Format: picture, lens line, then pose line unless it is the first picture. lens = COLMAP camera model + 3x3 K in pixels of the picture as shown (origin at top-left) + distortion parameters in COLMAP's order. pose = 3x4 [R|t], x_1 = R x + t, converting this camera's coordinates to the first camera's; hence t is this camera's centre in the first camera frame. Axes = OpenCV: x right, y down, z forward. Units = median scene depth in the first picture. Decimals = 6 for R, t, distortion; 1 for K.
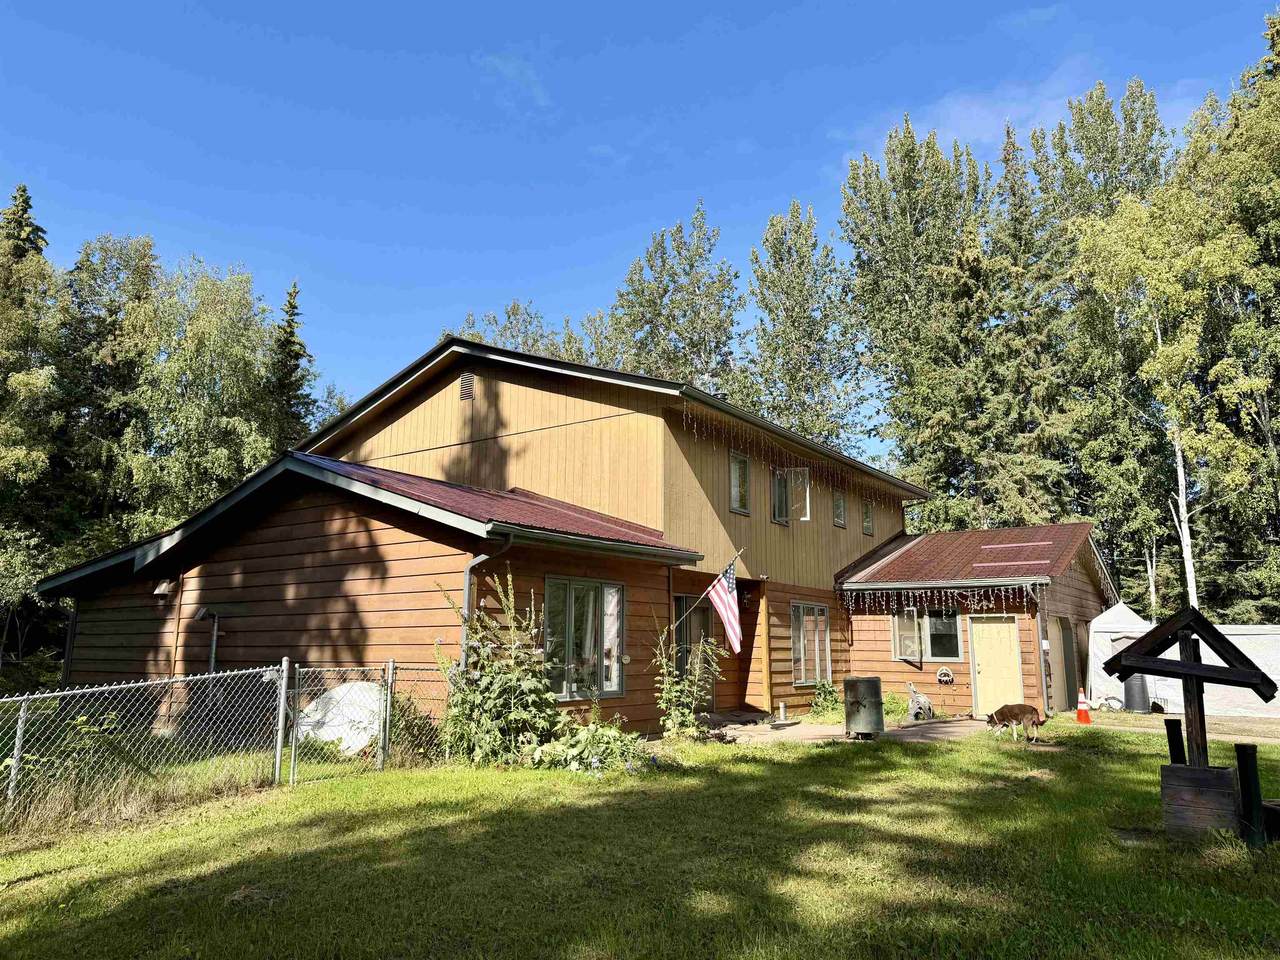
lens RADIAL K [[891.6, 0, 640.0], [0, 891.6, 480.0], [0, 0, 1]] dist [0.068752, -0.079086]
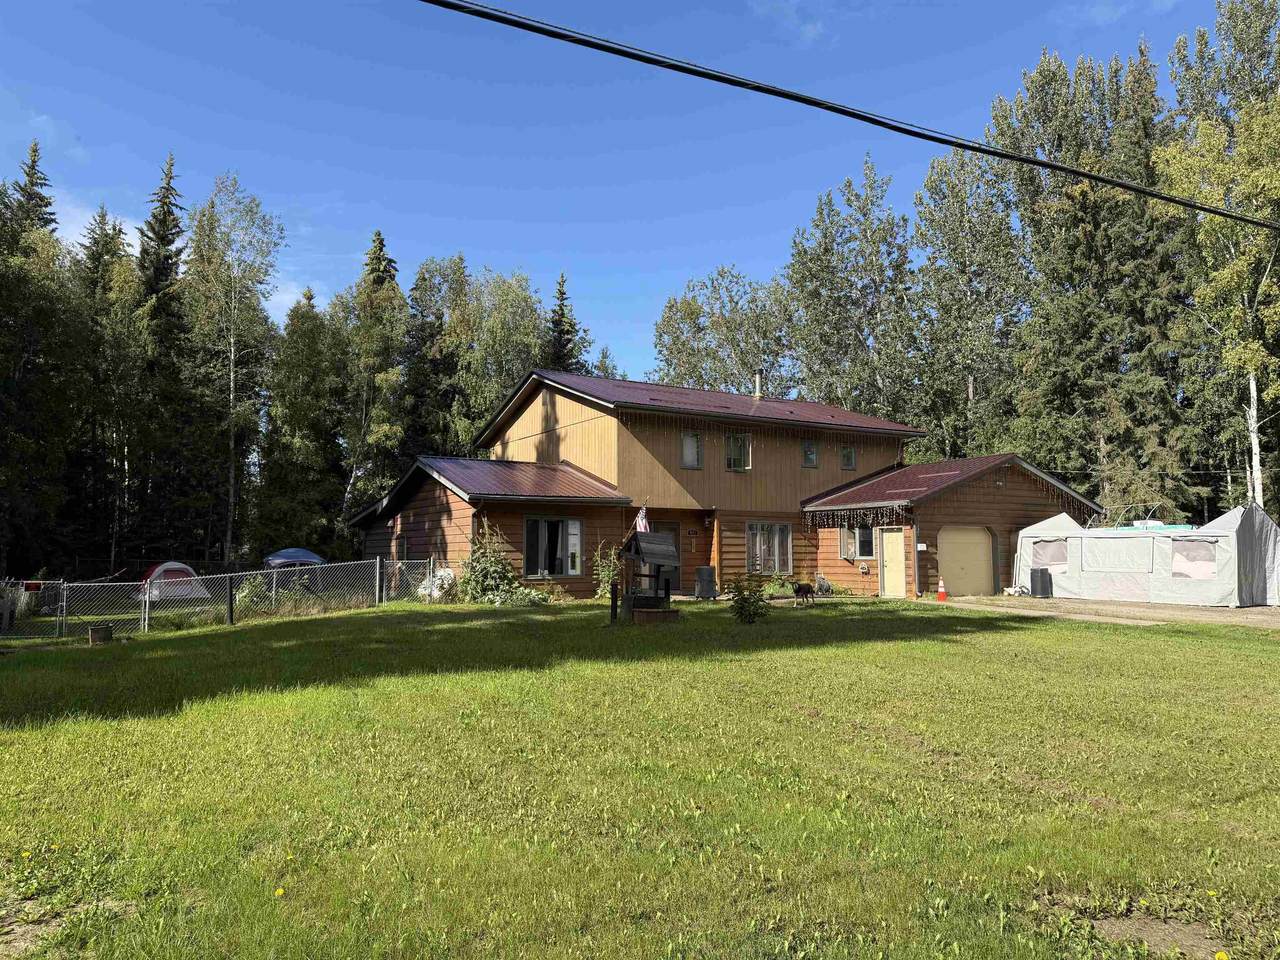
lens RADIAL K [[874.7, 0, 640.0], [0, 874.7, 480.0], [0, 0, 1]] dist [0.120795, -0.165231]
pose [[0.923135, -0.040613, -0.382324, 0.523160], [0.078270, 0.993433, 0.083458, -0.066733], [0.376424, -0.106967, 0.920252, -0.398700]]
